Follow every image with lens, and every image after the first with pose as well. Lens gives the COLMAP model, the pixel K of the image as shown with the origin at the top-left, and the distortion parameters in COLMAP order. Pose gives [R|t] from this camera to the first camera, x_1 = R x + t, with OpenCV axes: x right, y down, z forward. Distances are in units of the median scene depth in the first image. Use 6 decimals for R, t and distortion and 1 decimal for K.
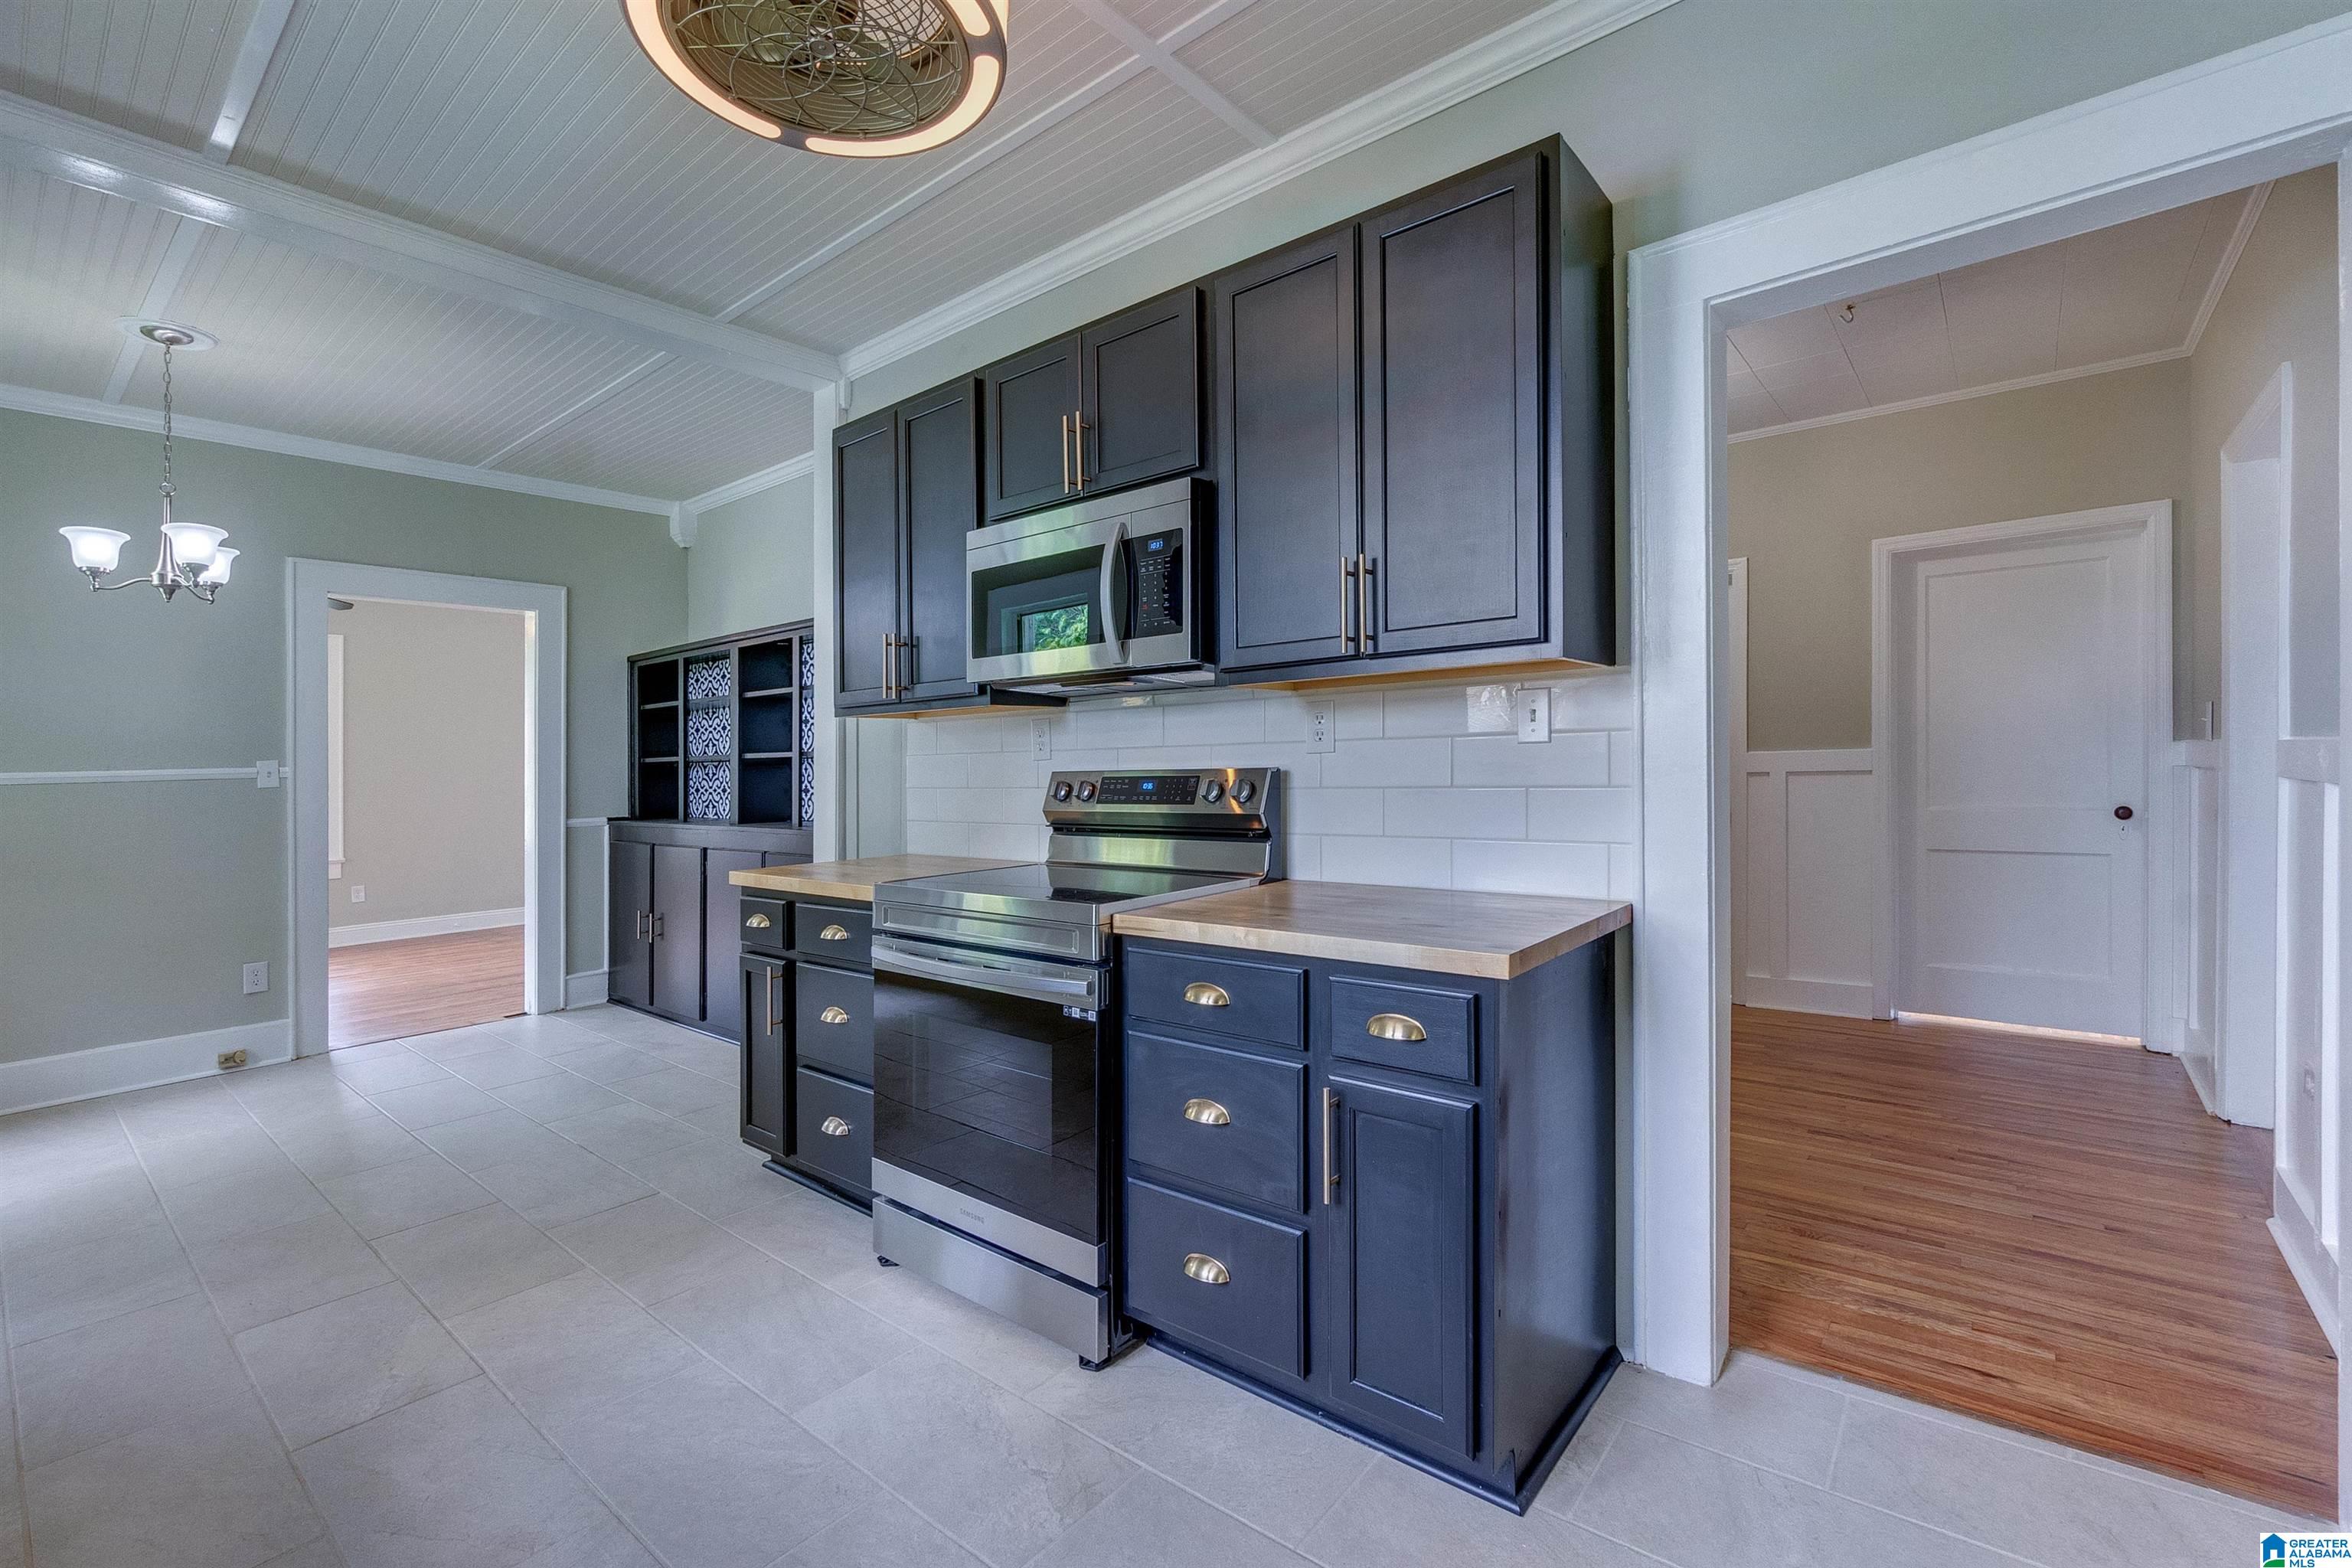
lens RADIAL K [[999.6, 0, 1168.7], [0, 999.6, 762.8], [0, 0, 1]] dist [-0.001942, -0.000262]
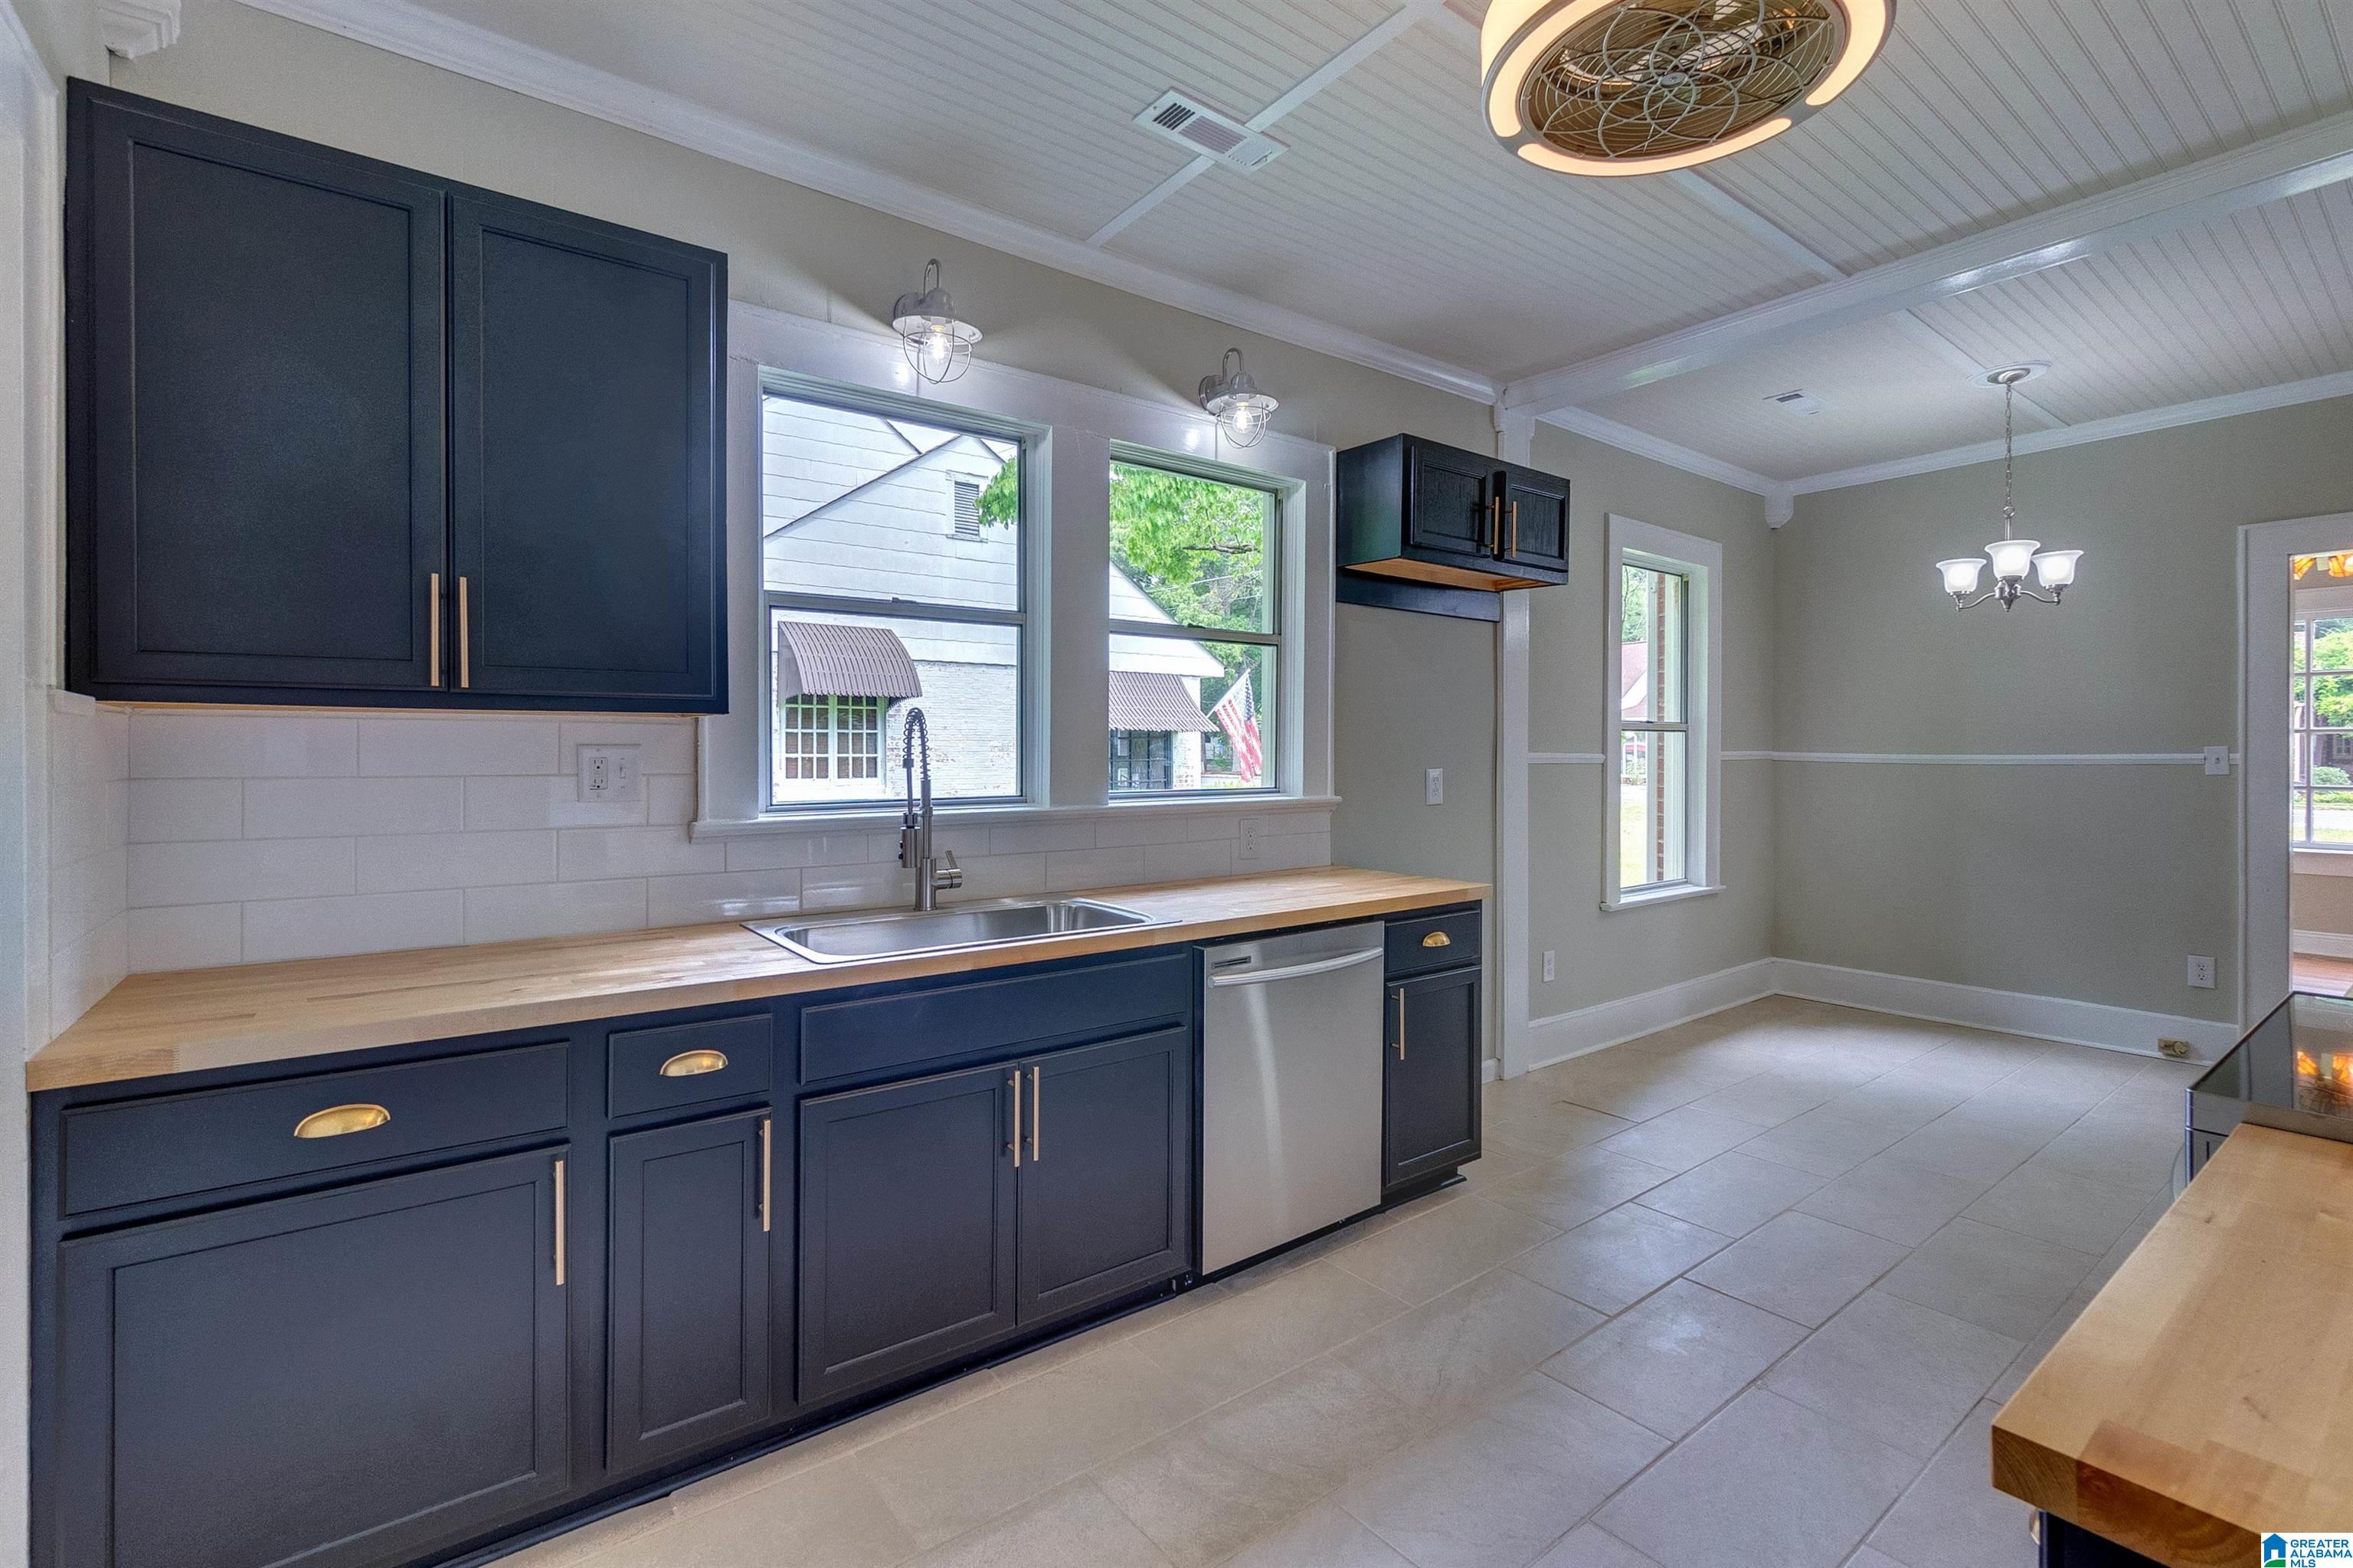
lens RADIAL K [[1052.5, 0, 1179.4], [0, 1052.5, 752.8], [0, 0, 1]] dist [-0.004084, 0.000158]
pose [[-0.224199, 0.019808, -0.974342, 0.291338], [0.007918, 0.999797, 0.018503, -0.022858], [0.974511, -0.003567, -0.224310, 0.269645]]
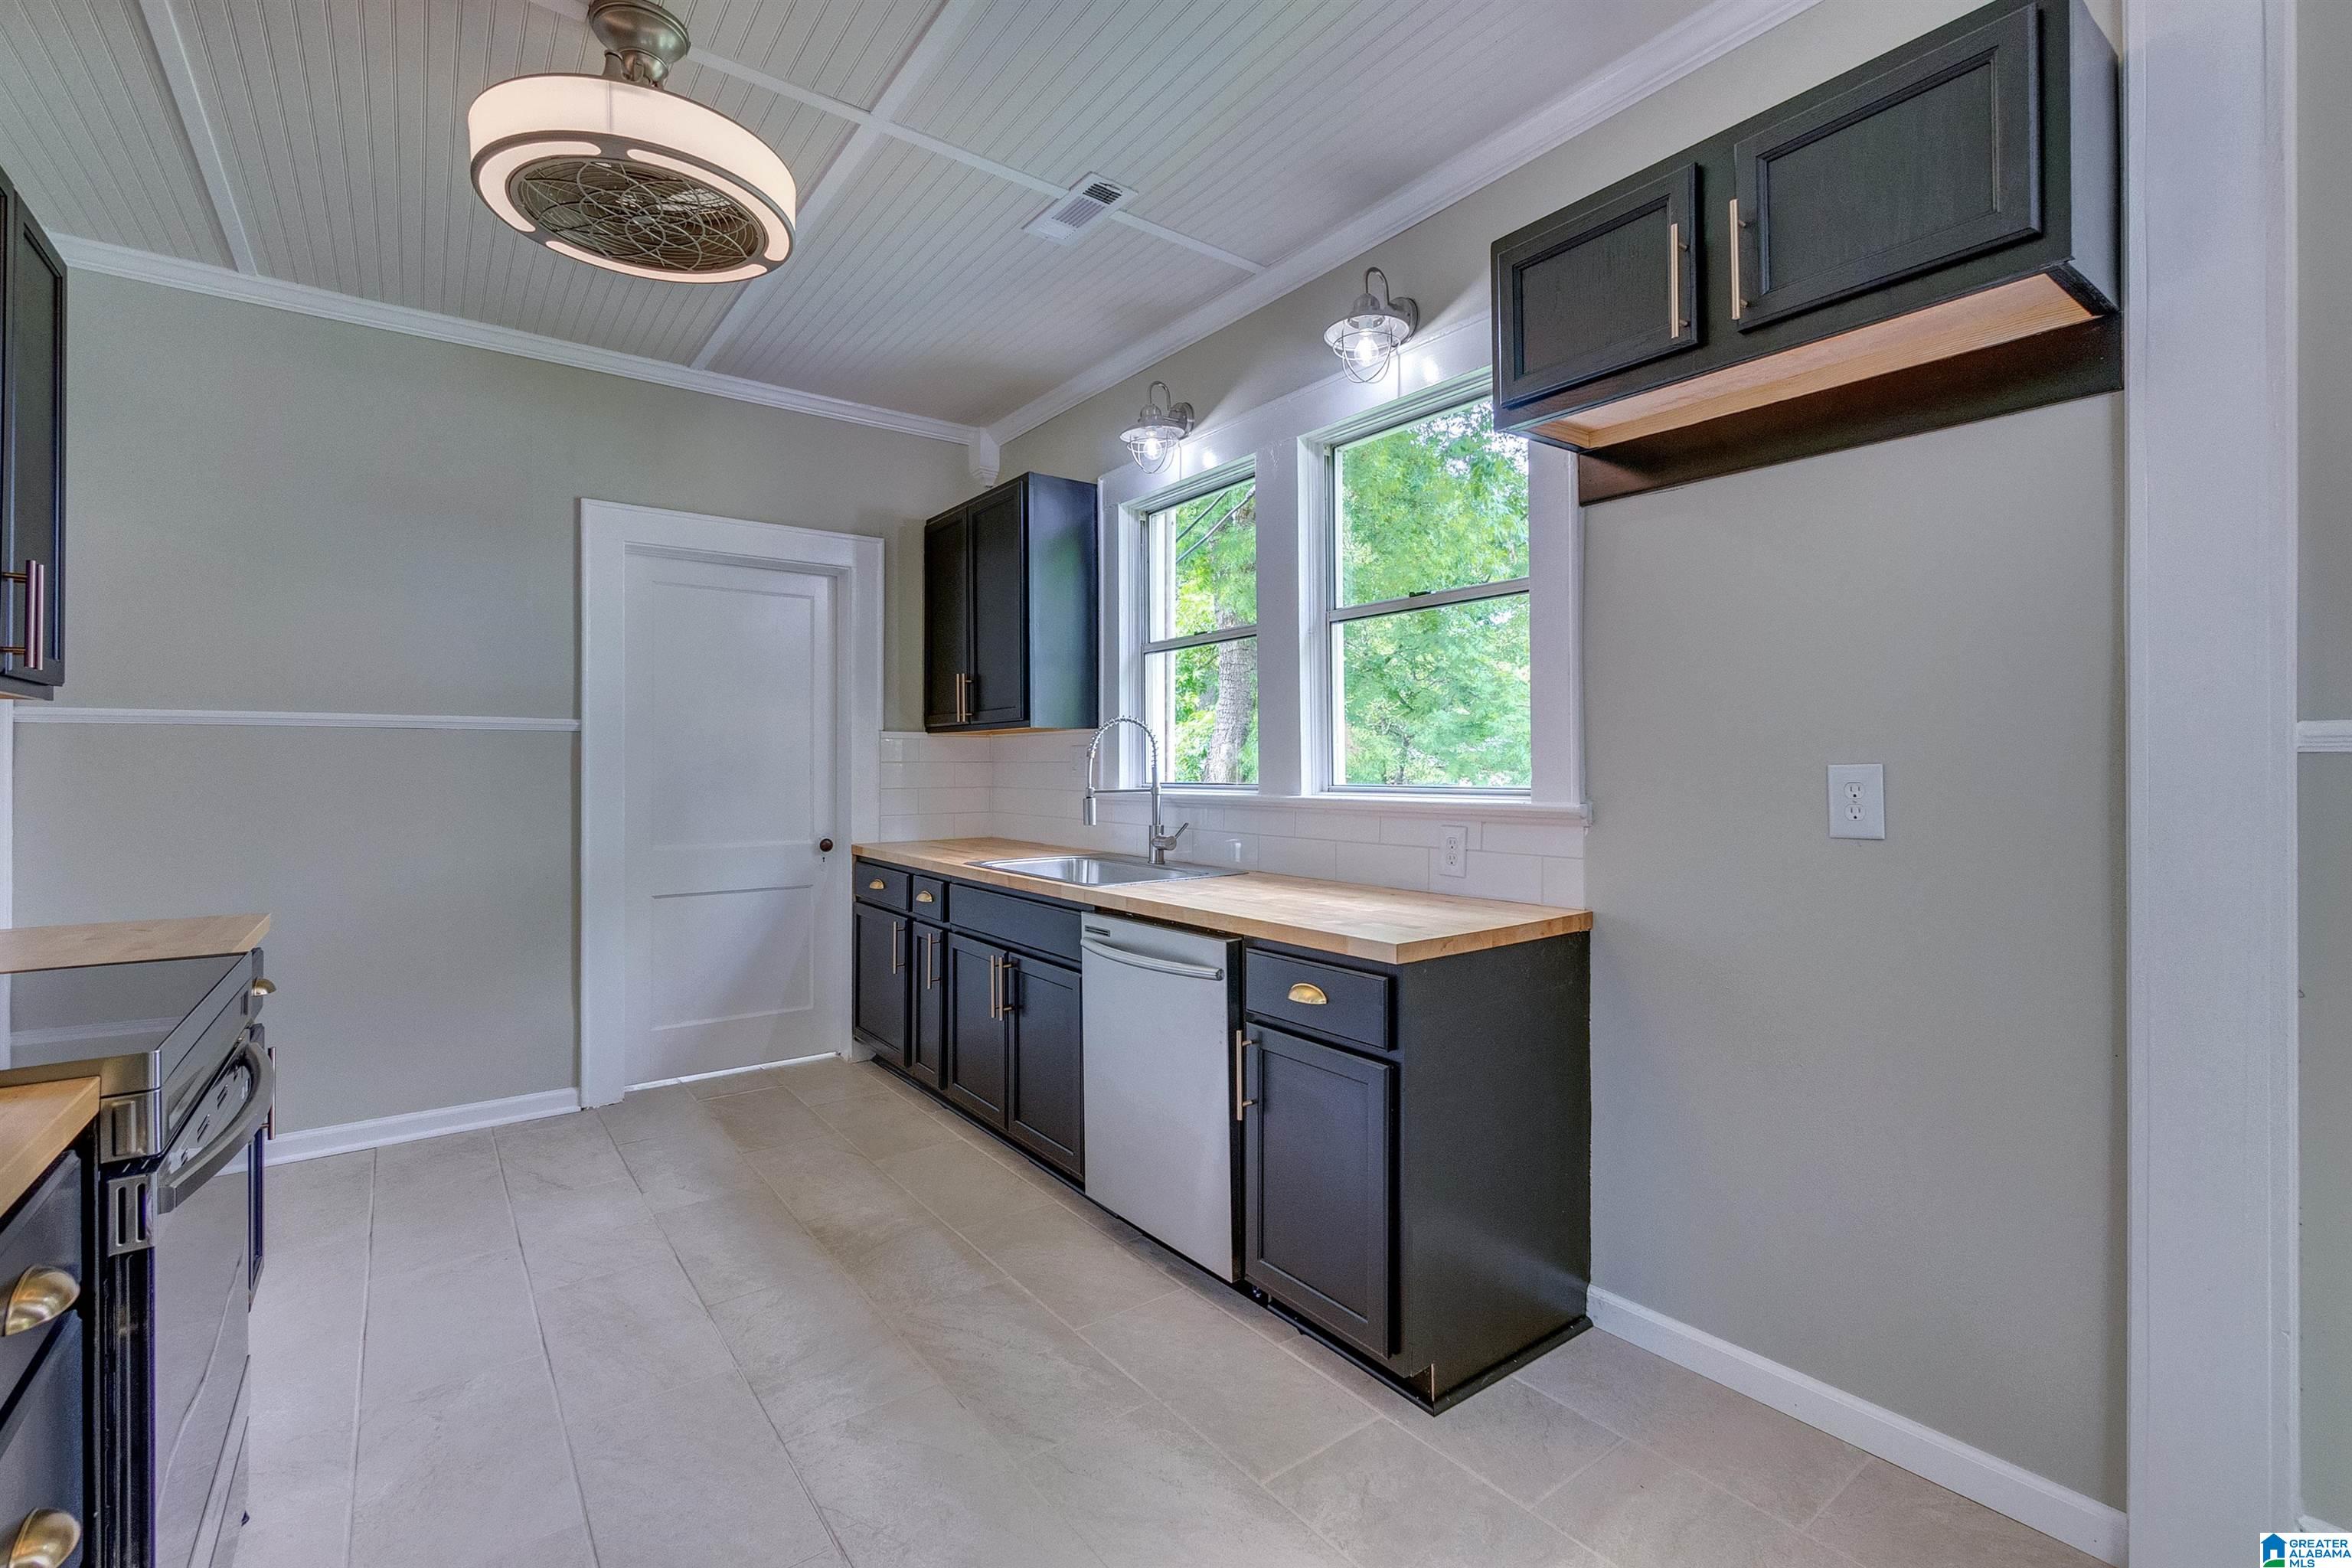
lens RADIAL K [[999.6, 0, 1168.7], [0, 999.6, 762.8], [0, 0, 1]] dist [-0.001942, -0.000262]
pose [[-0.974928, 0.022336, 0.221396, -0.476785], [0.021225, 0.999747, -0.007400, 0.006194], [-0.221506, -0.002515, -0.975156, 0.768181]]
